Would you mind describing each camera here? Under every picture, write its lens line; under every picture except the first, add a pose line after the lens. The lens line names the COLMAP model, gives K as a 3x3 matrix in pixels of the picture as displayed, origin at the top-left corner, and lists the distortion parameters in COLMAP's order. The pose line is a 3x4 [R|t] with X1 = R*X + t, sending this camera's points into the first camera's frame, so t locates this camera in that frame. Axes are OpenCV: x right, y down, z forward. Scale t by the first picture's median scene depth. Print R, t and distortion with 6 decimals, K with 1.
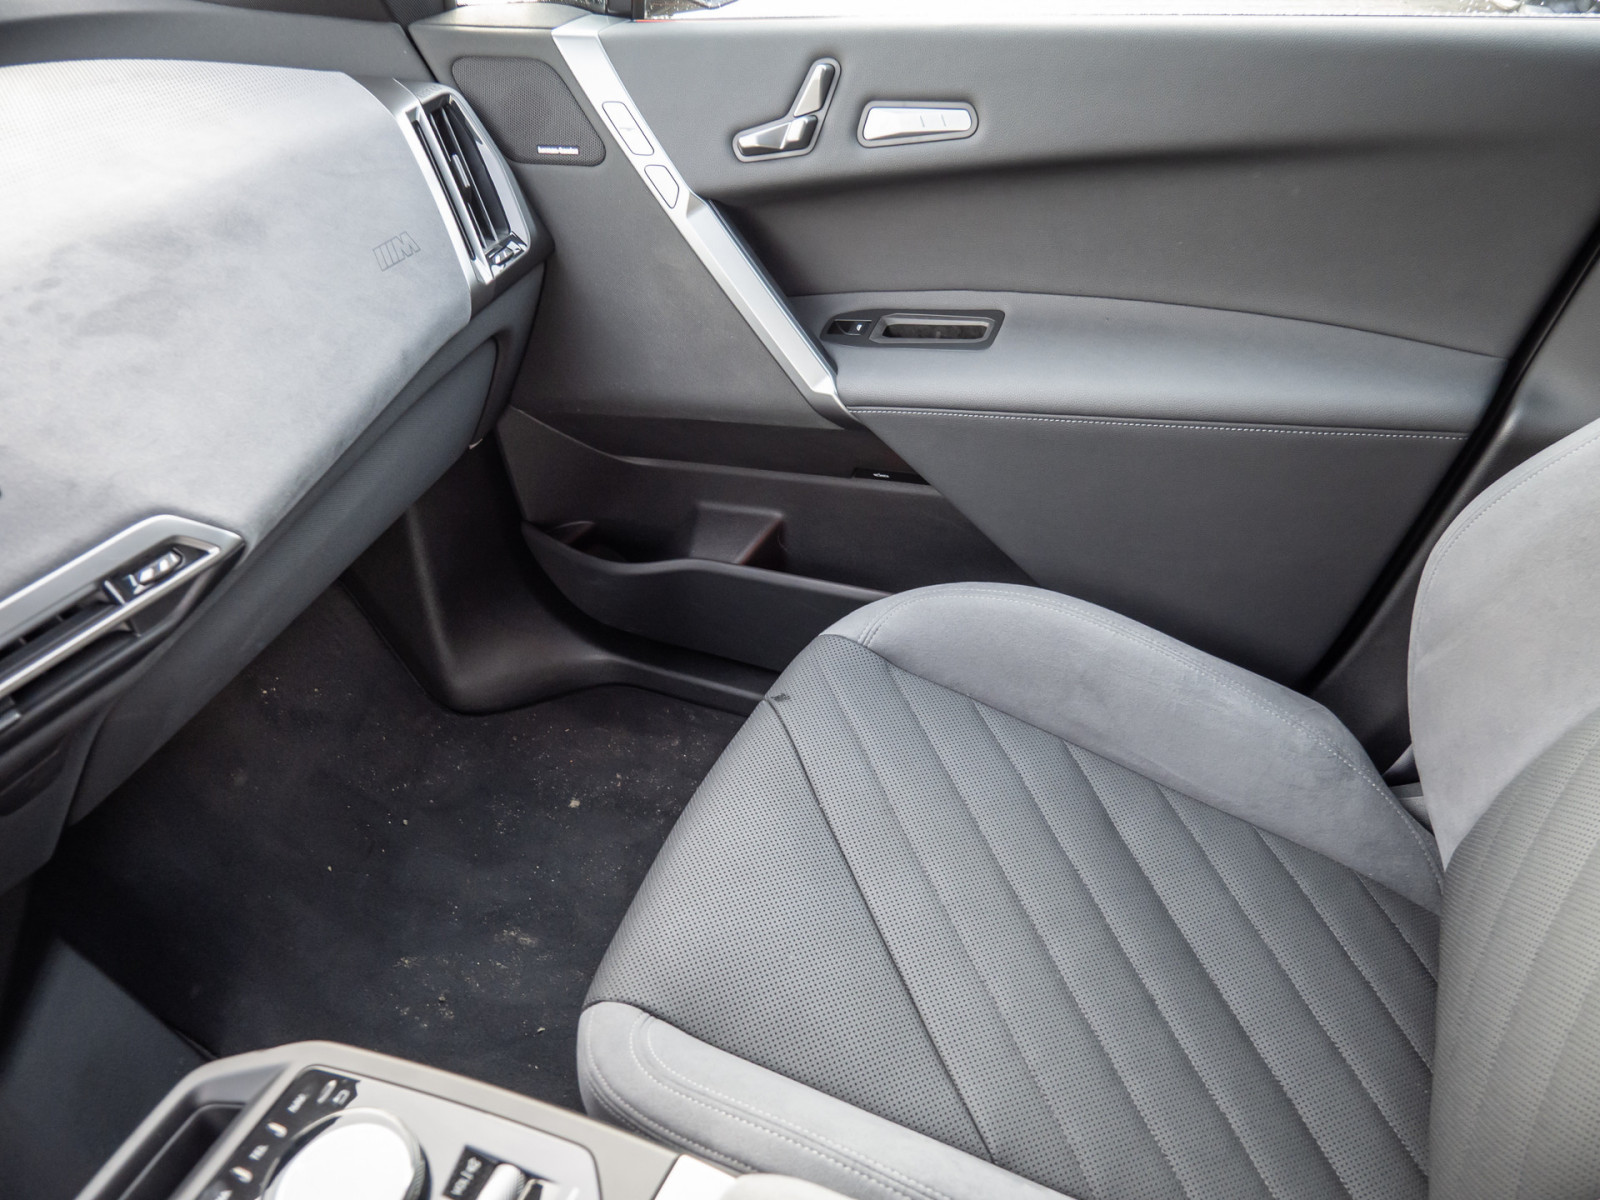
lens RADIAL K [[1180.2, 0, 806.5], [0, 1180.2, 606.6], [0, 0, 1]] dist [-0.041682, 0.010117]
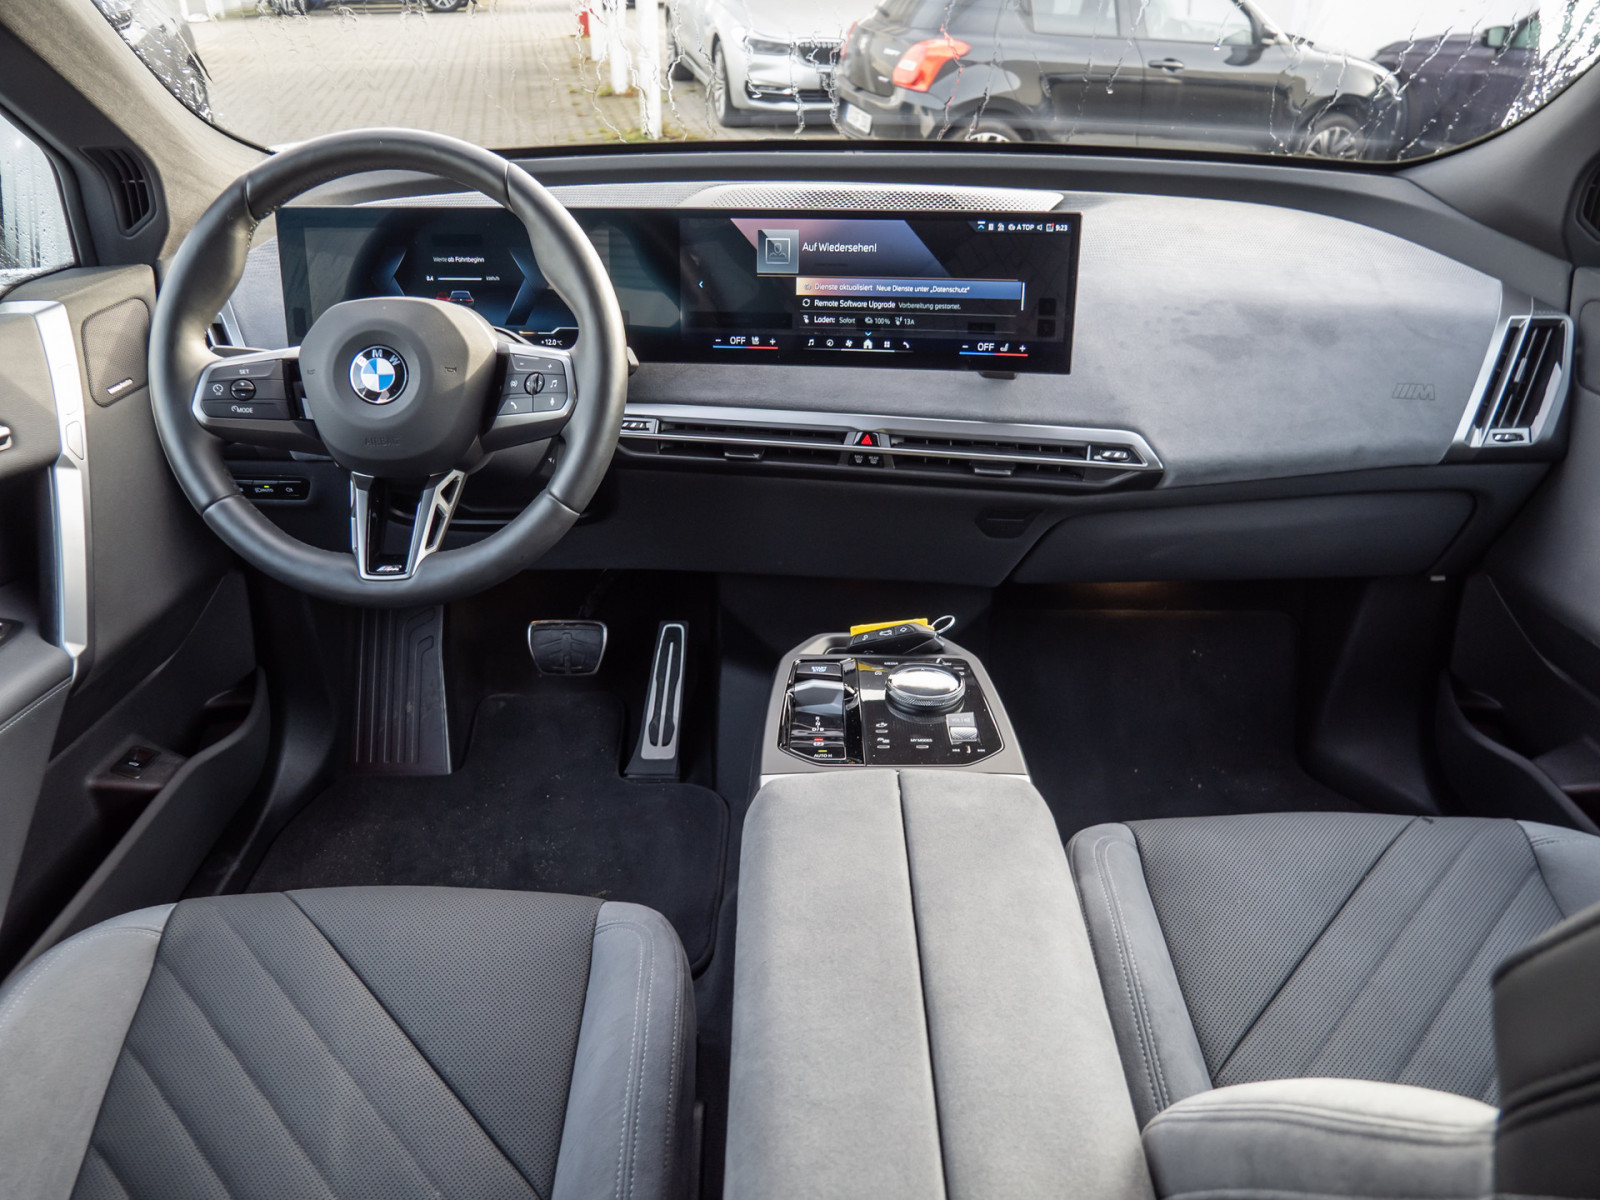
lens RADIAL K [[1180.2, 0, 807.4], [0, 1180.2, 600.3], [0, 0, 1]] dist [-0.041682, 0.010117]
pose [[0.396254, 0.486488, -0.778661, 0.716739], [-0.600166, 0.779055, 0.181314, 0.089752], [0.694826, 0.395479, 0.600677, -0.301909]]
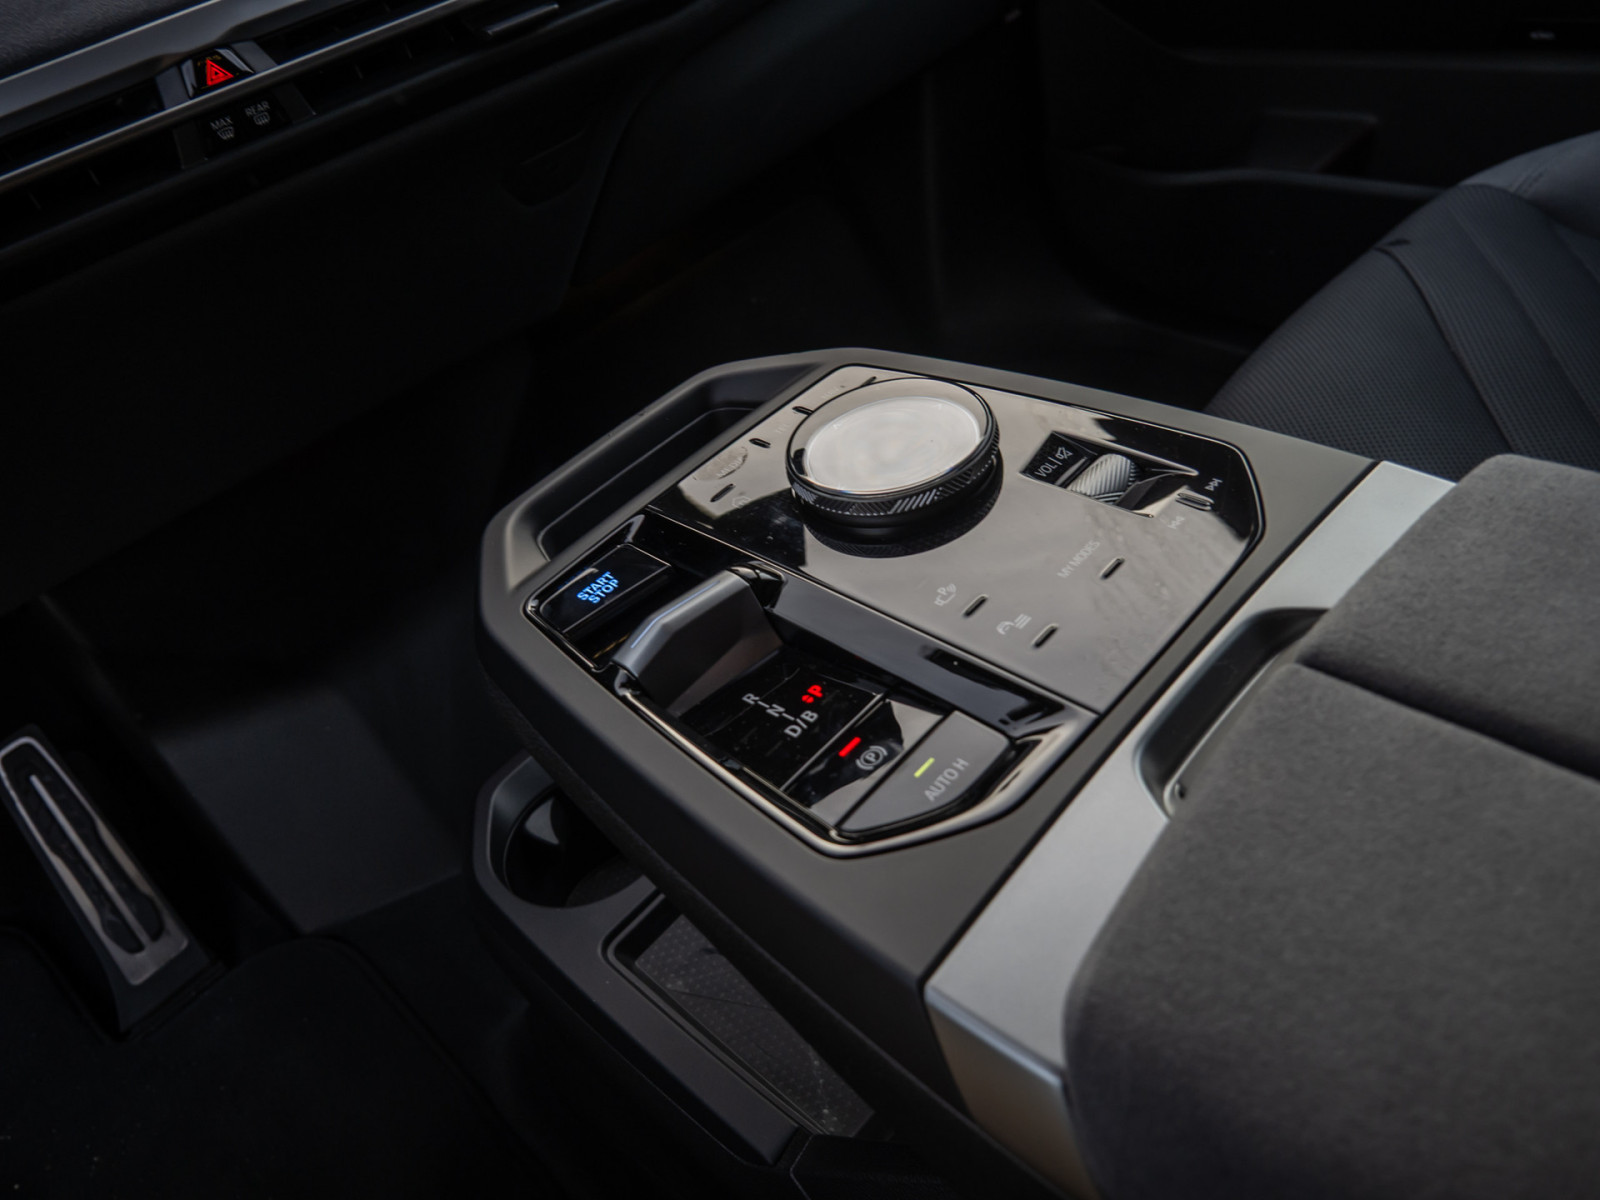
lens RADIAL K [[1180.2, 0, 803.5], [0, 1180.2, 610.8], [0, 0, 1]] dist [-0.041682, 0.010117]
pose [[0.929044, 0.151473, -0.337539, -0.119650], [-0.112365, 0.984773, 0.132648, 0.345470], [0.352492, -0.085309, 0.931918, 0.173920]]
